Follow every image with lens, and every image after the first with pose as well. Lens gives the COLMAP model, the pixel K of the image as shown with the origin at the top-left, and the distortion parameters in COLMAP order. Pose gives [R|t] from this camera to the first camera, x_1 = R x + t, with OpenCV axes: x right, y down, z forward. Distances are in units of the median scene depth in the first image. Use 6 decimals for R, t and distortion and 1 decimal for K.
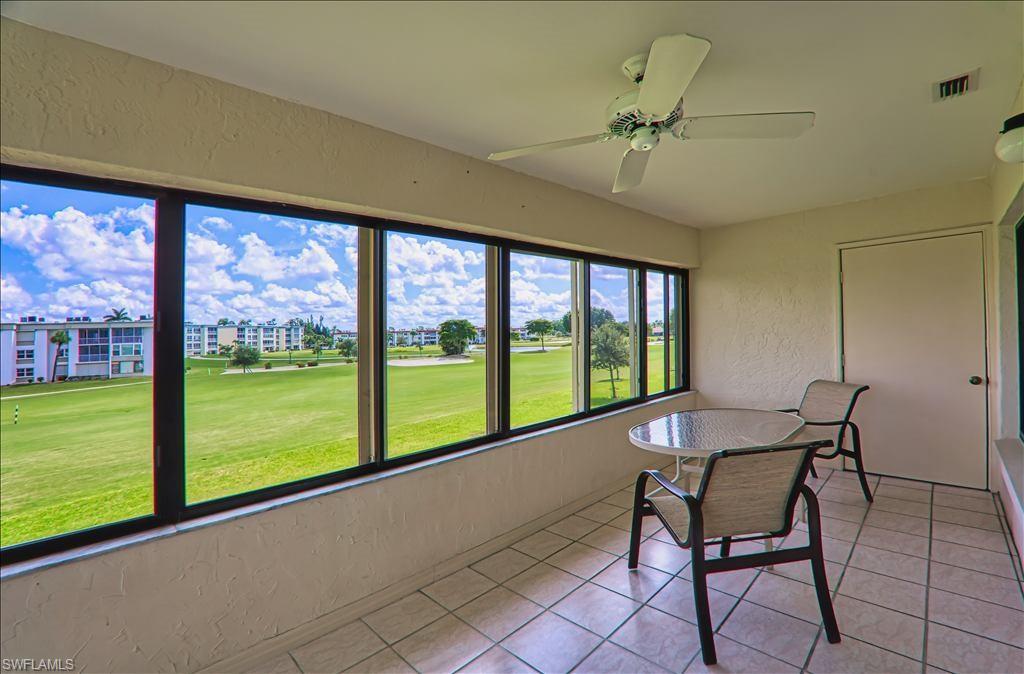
lens RADIAL K [[445.6, 0, 513.2], [0, 445.6, 330.6], [0, 0, 1]] dist [-0.038613, 0.000112]
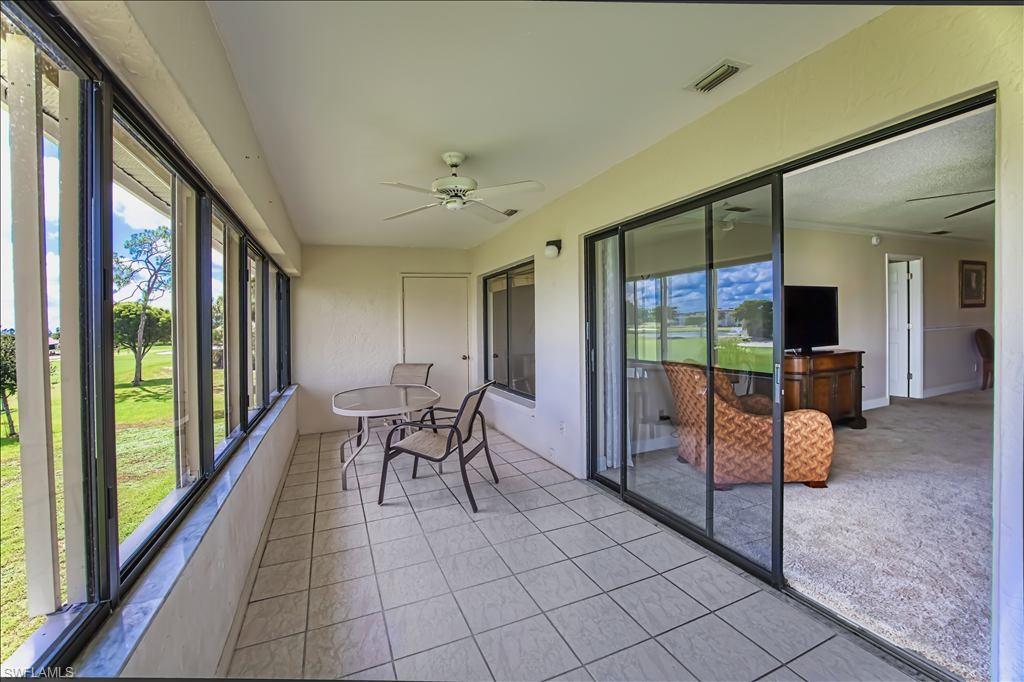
lens RADIAL K [[420.7, 0, 512.0], [0, 420.7, 341.0], [0, 0, 1]] dist [-0.000116, 0.000009]
pose [[0.381041, -0.011176, 0.924491, -0.769157], [0.004568, 0.999937, 0.010206, 0.037674], [-0.924547, 0.000334, 0.381068, 0.148667]]
